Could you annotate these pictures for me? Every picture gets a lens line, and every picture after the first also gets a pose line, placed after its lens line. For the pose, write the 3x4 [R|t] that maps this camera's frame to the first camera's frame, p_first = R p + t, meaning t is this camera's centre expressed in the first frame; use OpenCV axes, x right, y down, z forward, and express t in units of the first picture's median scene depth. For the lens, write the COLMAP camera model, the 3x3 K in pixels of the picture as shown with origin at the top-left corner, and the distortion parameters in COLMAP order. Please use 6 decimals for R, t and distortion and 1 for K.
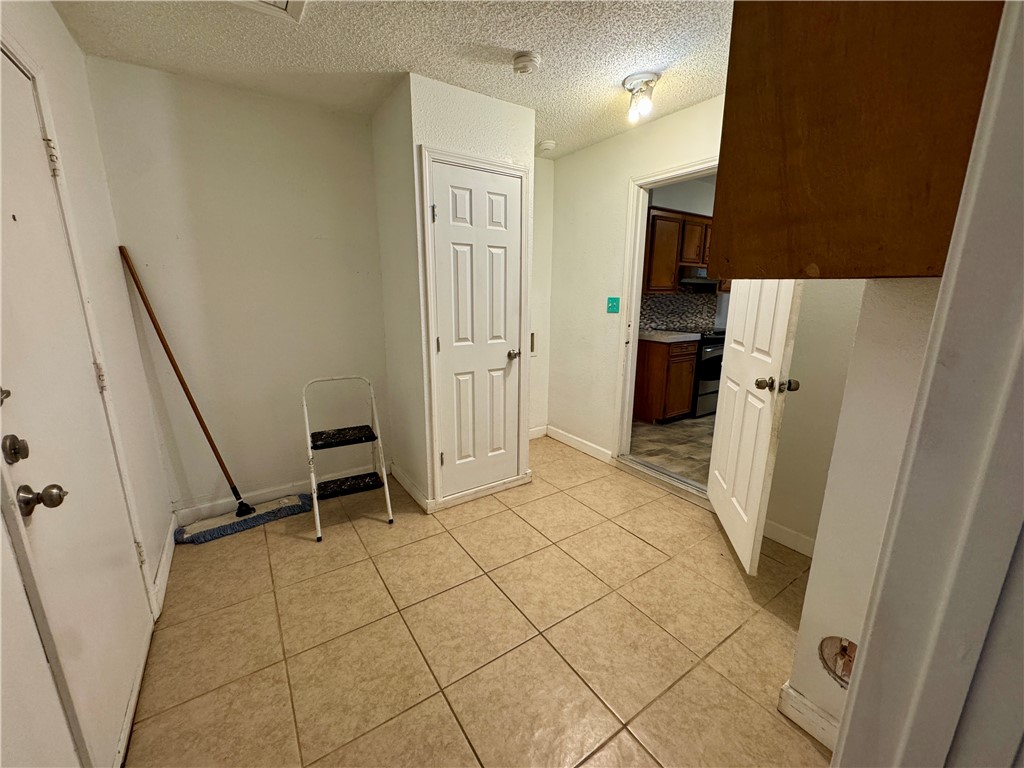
lens RADIAL K [[410.2, 0, 507.7], [0, 410.2, 385.1], [0, 0, 1]] dist [-0.003191, 0.000324]
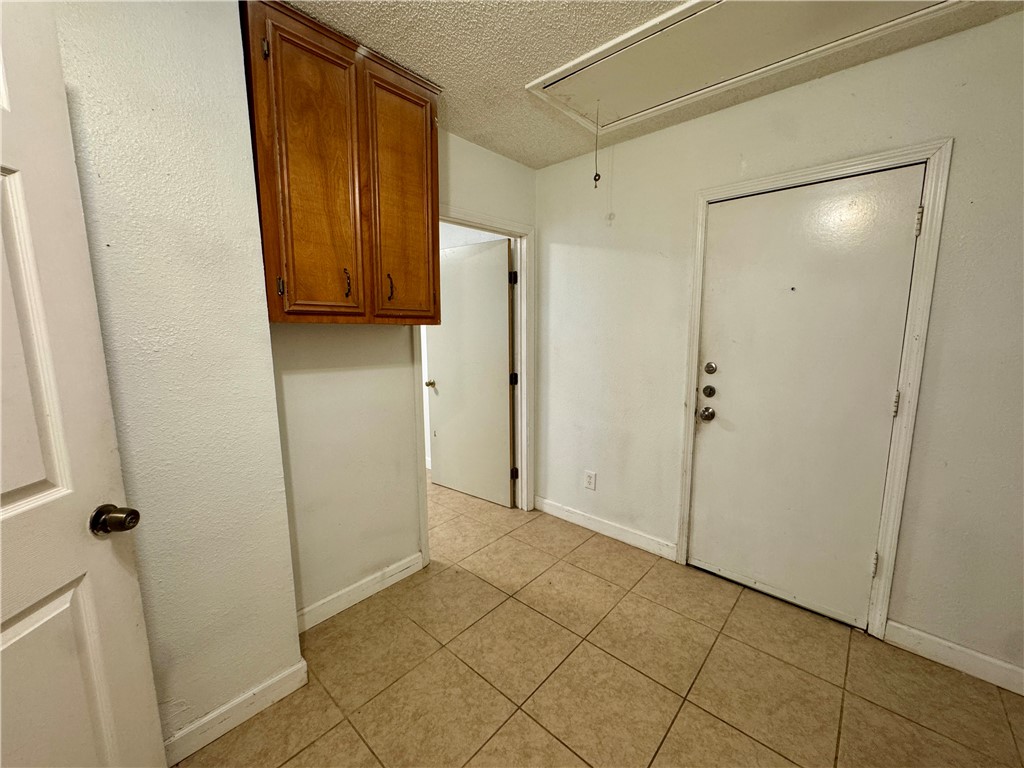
lens RADIAL K [[410.2, 0, 510.5], [0, 410.2, 381.9], [0, 0, 1]] dist [-0.003191, 0.000324]
pose [[-0.970278, 0.035177, -0.239424, 0.301757], [-0.052396, 0.935371, 0.349765, -0.387891], [0.236254, 0.351914, -0.905726, 1.631380]]
